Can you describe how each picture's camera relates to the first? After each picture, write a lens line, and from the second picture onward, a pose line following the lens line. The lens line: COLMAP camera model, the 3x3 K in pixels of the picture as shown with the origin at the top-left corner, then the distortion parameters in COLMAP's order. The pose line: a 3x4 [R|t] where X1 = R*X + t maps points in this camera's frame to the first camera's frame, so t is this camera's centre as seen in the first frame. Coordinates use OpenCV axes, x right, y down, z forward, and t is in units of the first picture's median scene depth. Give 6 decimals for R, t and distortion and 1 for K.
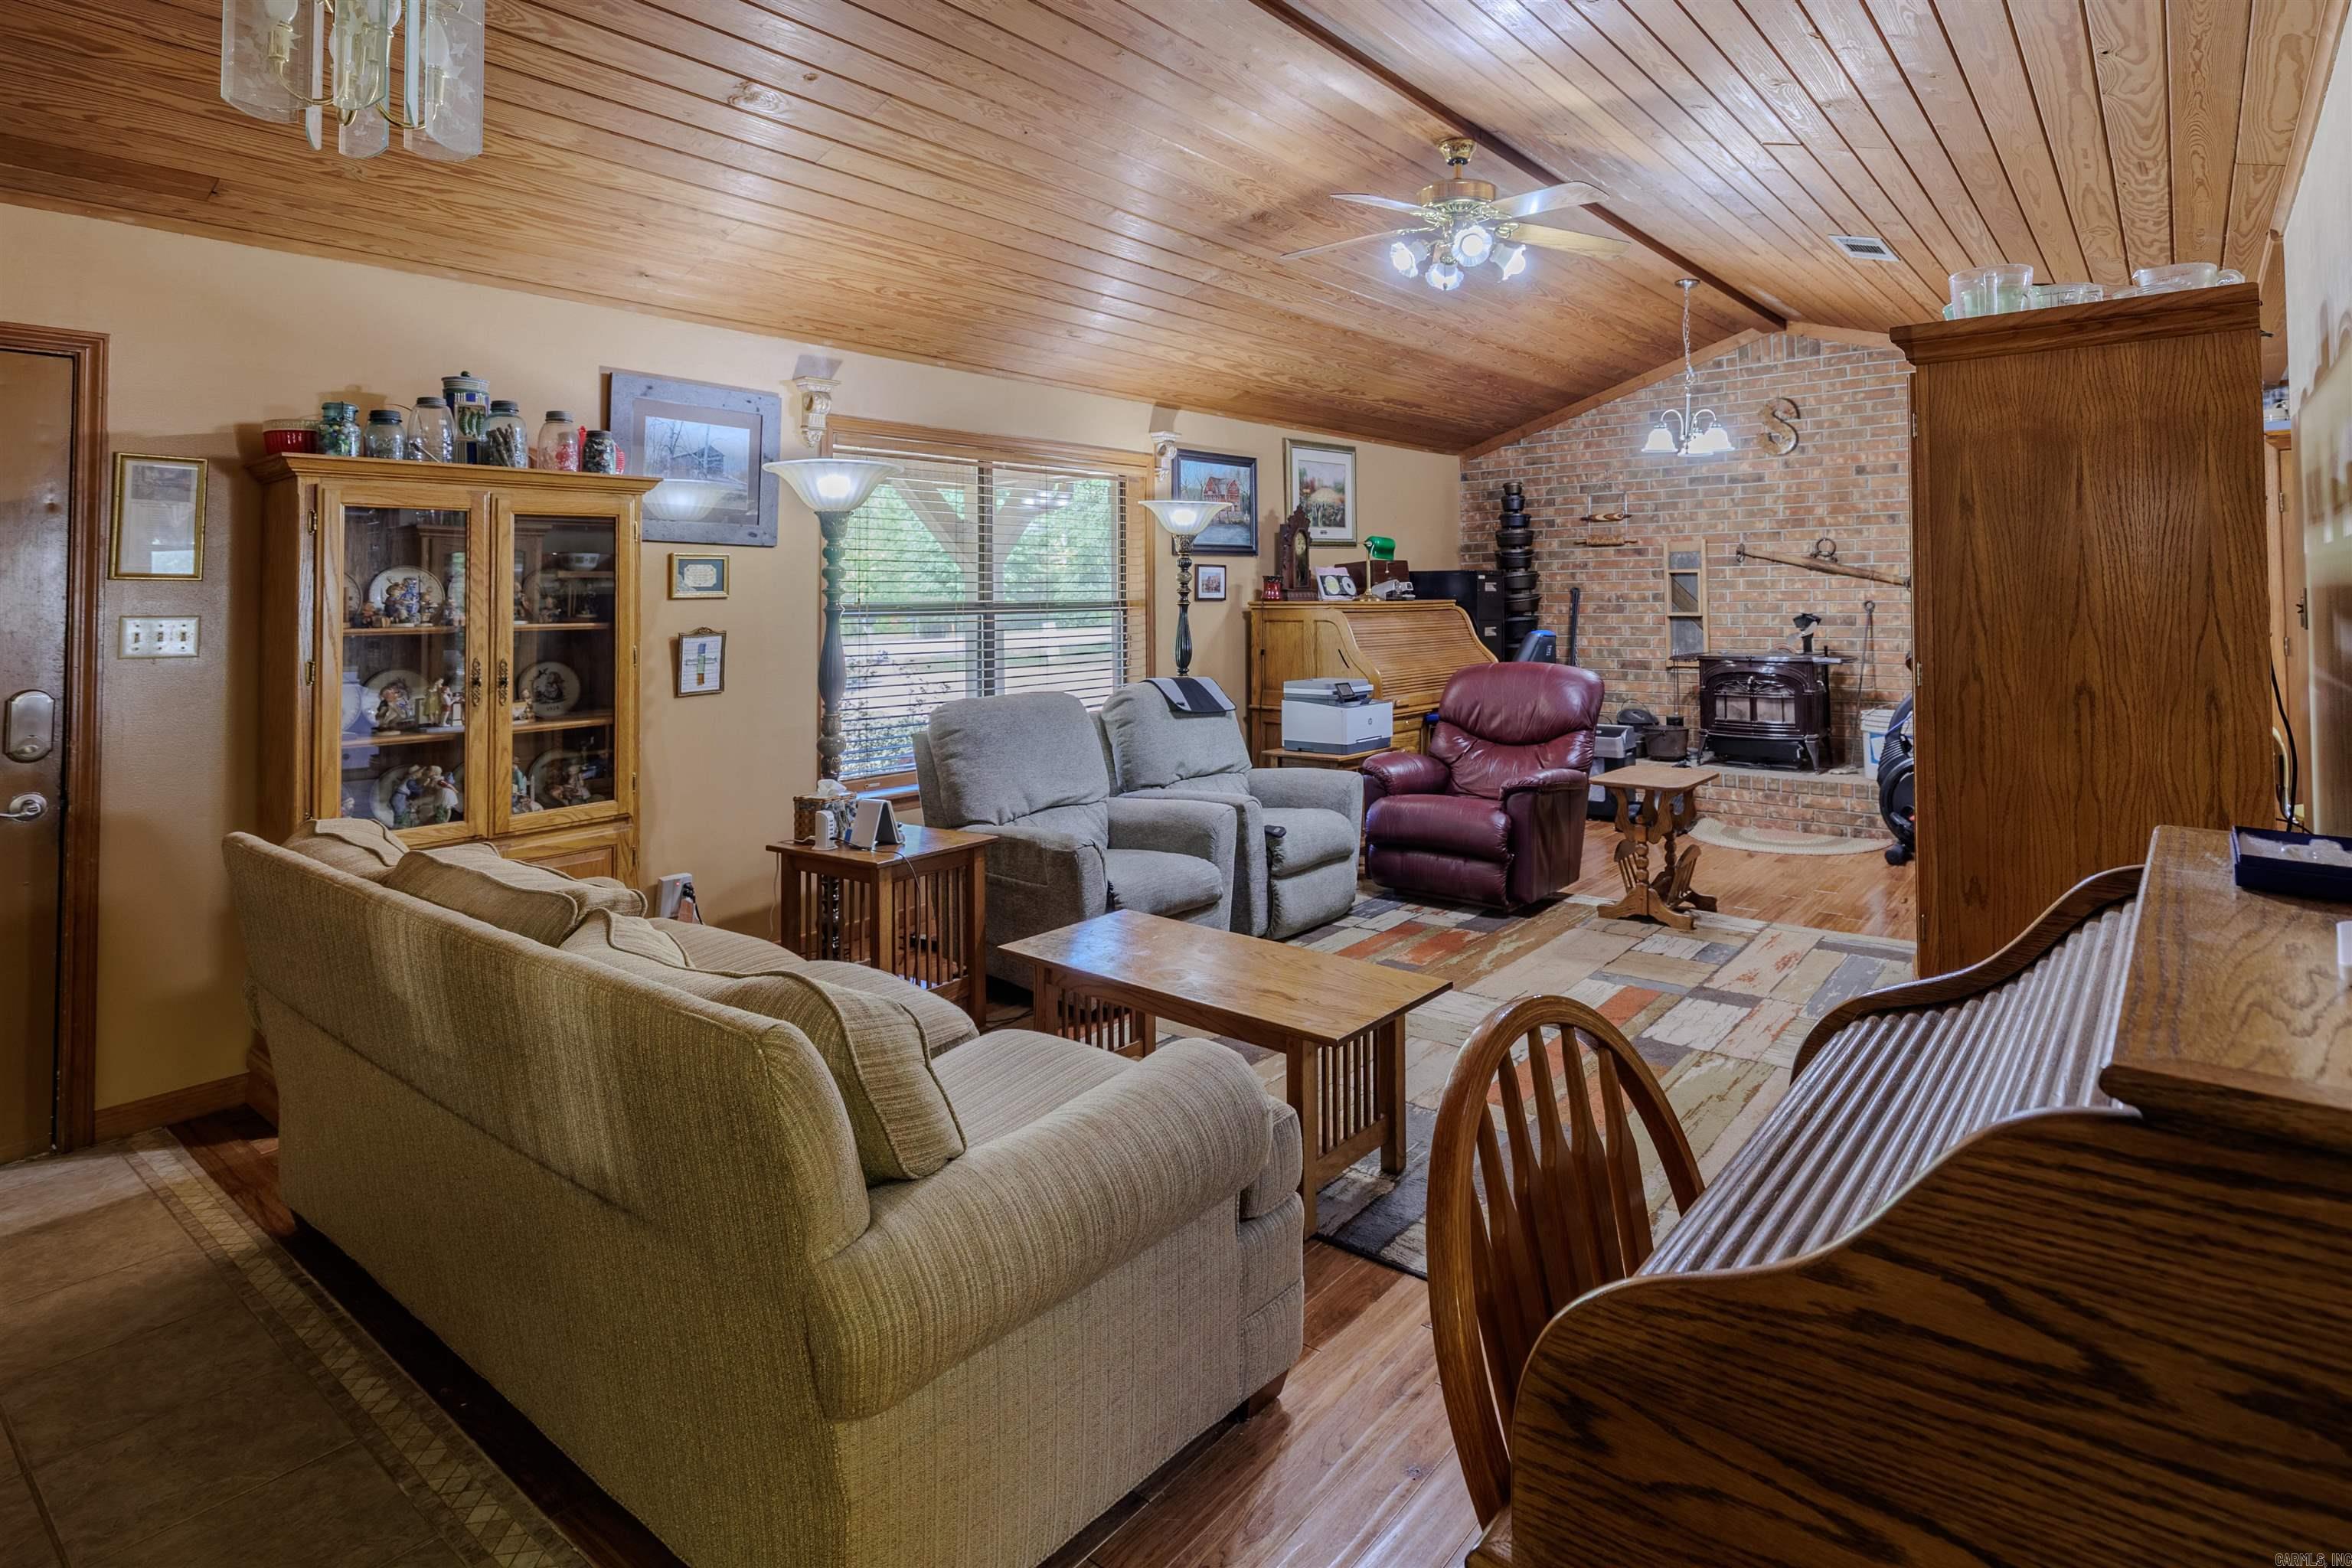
lens RADIAL K [[1181.5, 0, 1245.2], [0, 1181.5, 601.5], [0, 0, 1]] dist [0.006024, -0.000235]
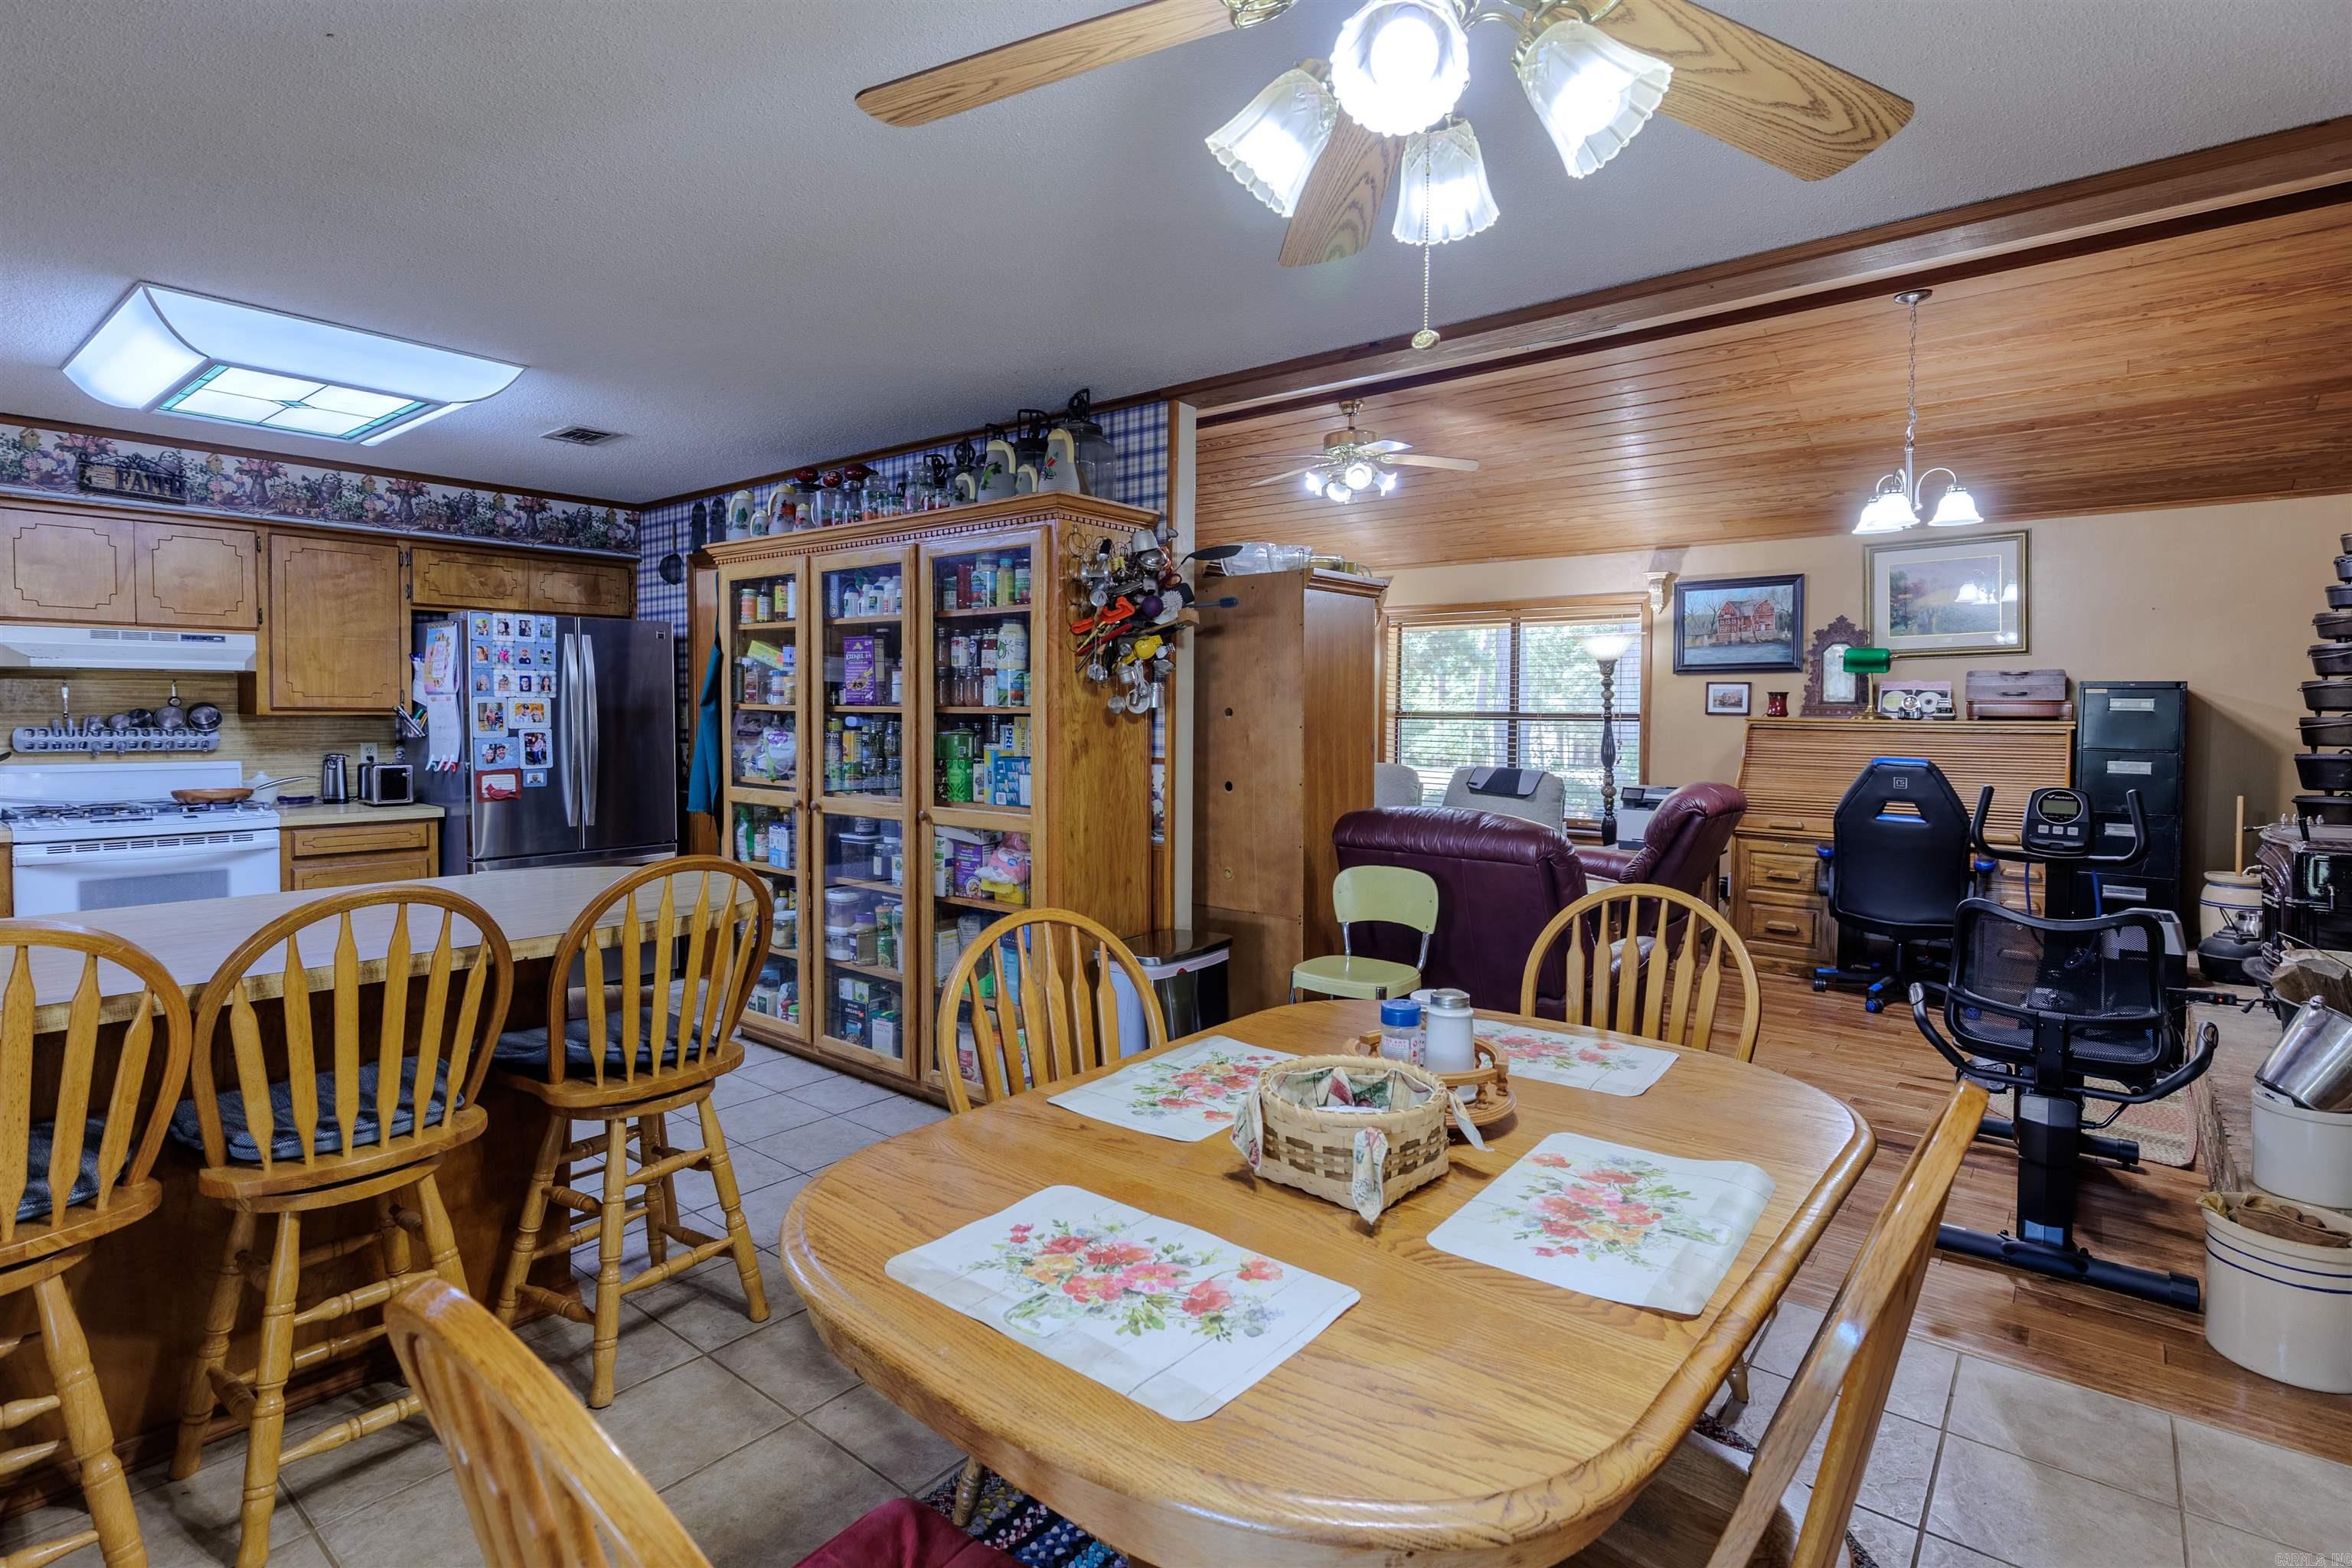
lens RADIAL K [[1171.3, 0, 1176.8], [0, 1171.3, 734.0], [0, 0, 1]] dist [0.002628, 0.000182]
pose [[-0.031104, 0.032742, -0.998980, 1.046036], [-0.011869, 0.999381, 0.033125, -0.012955], [0.999446, 0.012887, -0.030696, 0.515770]]
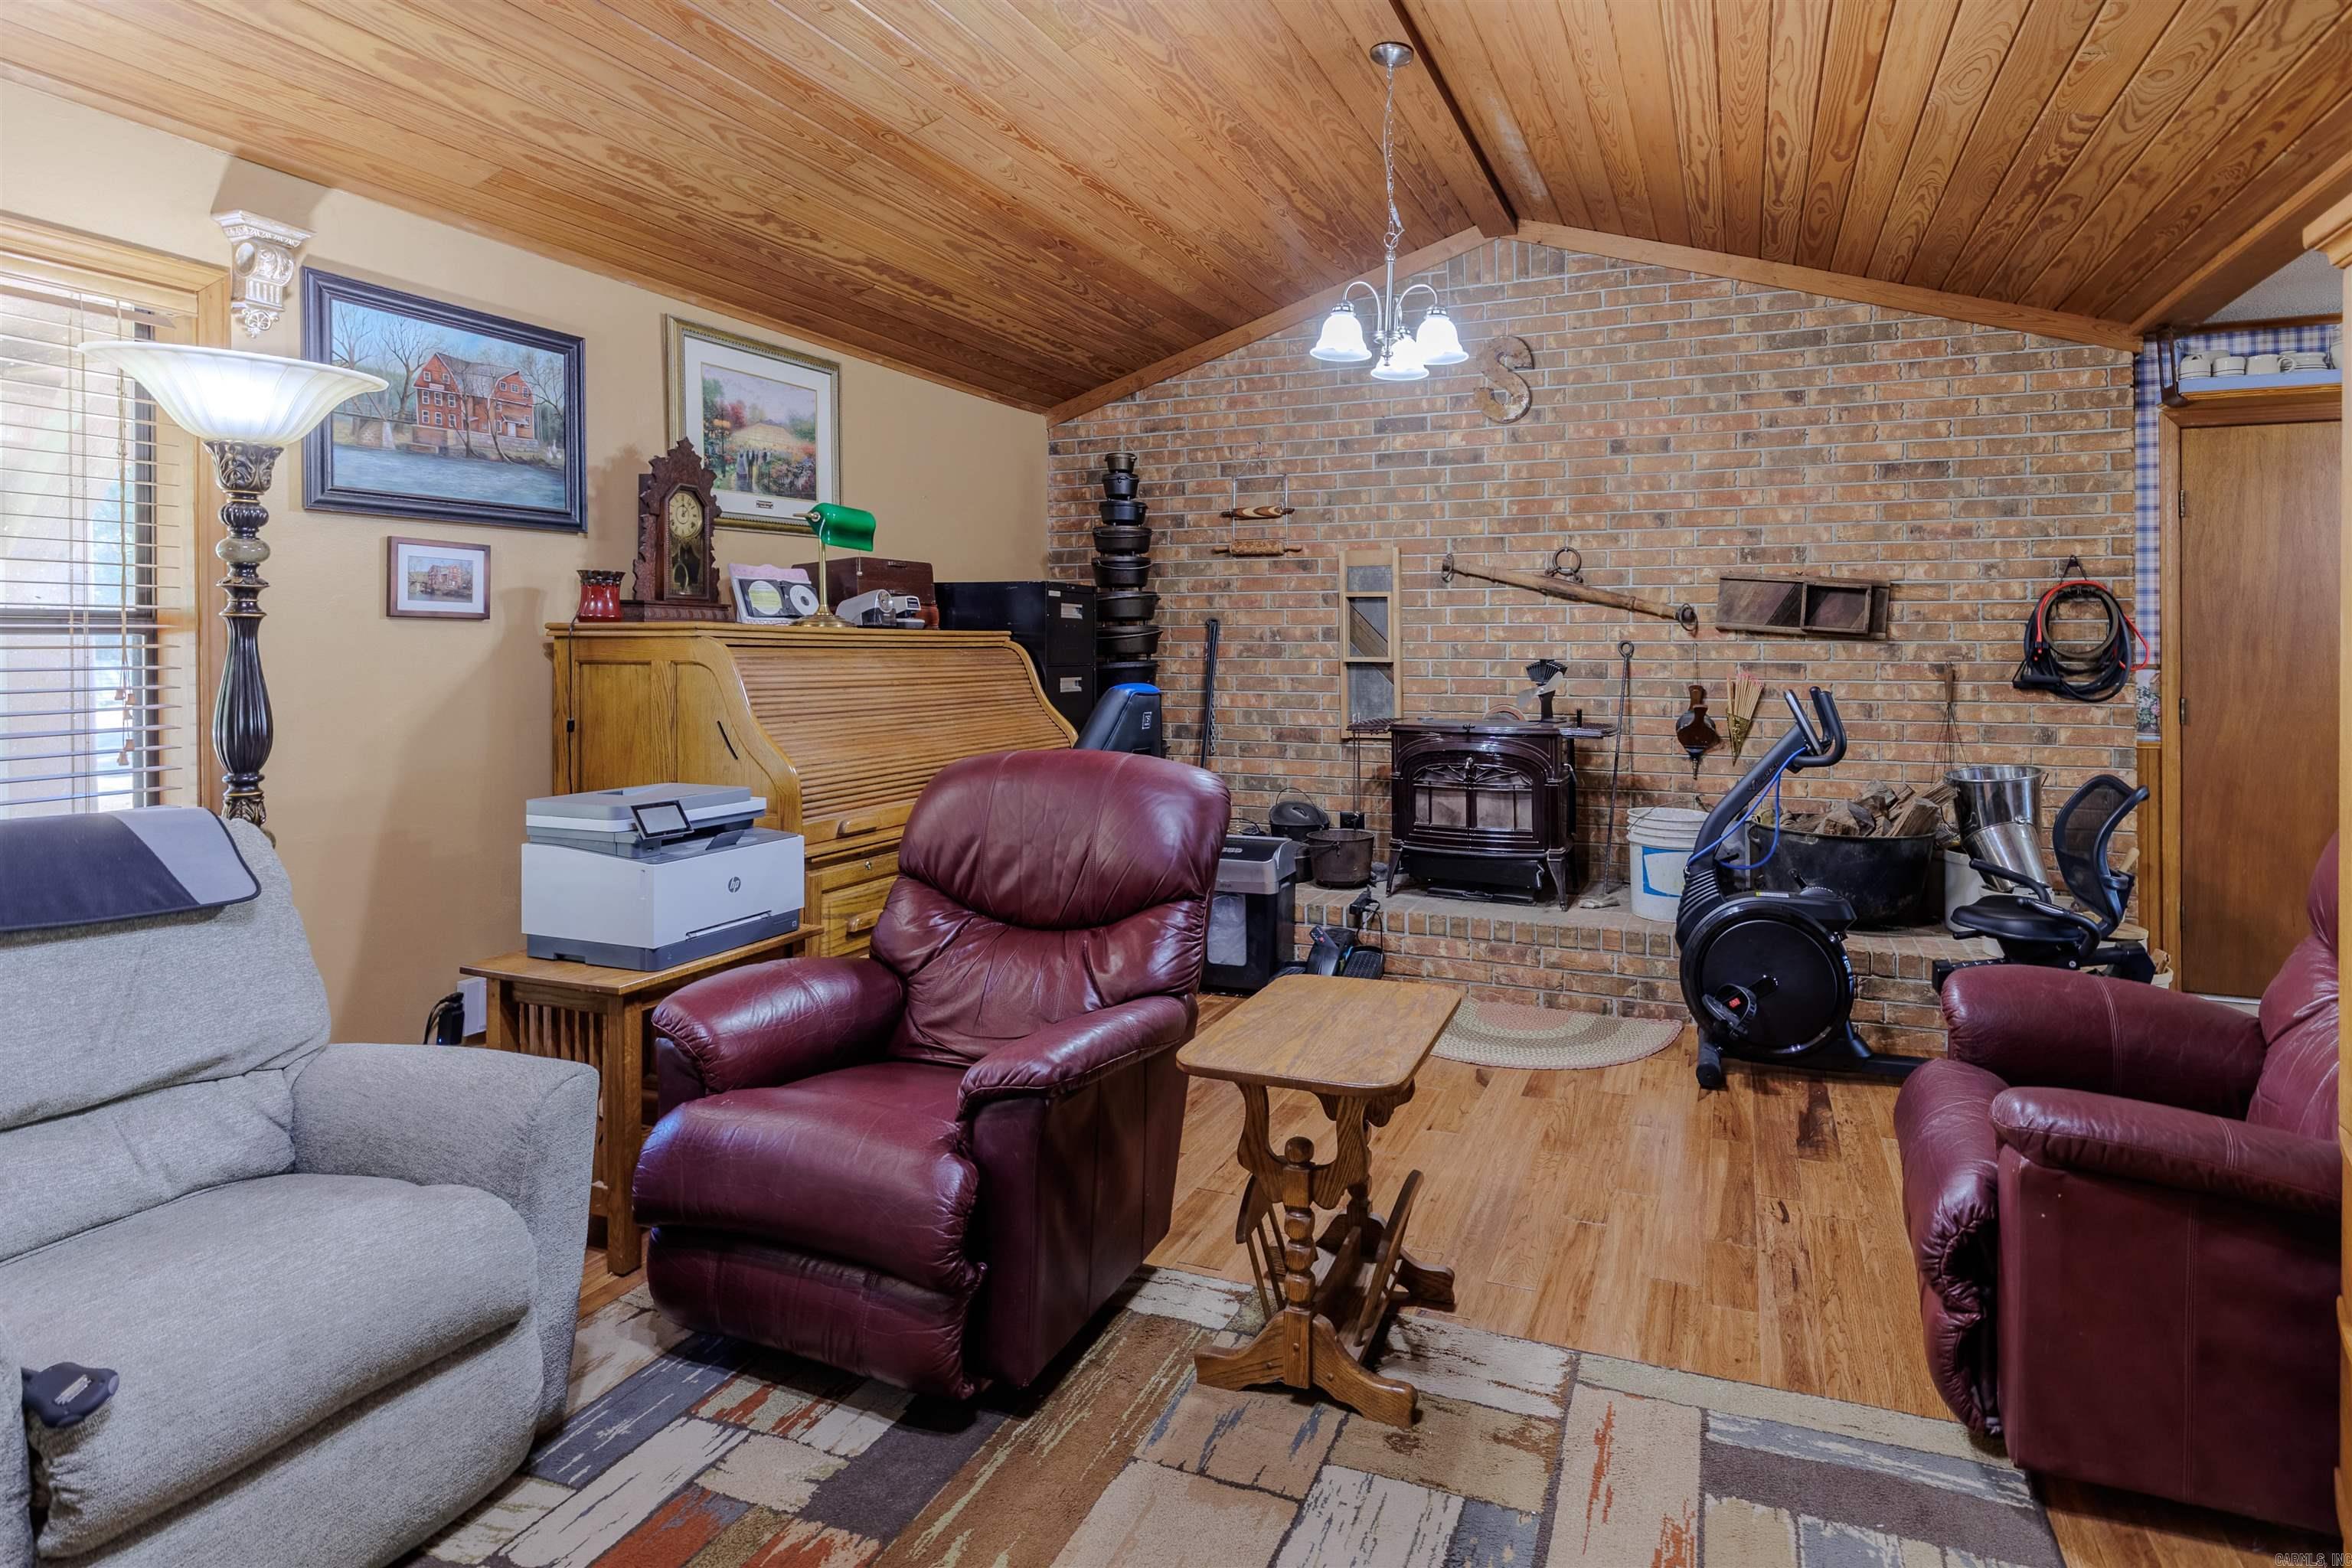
lens RADIAL K [[1167.8, 0, 1266.0], [0, 1167.8, 685.4], [0, 0, 1]] dist [0.000257, -0.000948]
pose [[0.958659, 0.003517, 0.284535, 0.150869], [-0.011742, 0.999561, 0.027206, 0.009393], [-0.284315, -0.029423, 0.958279, 0.449416]]
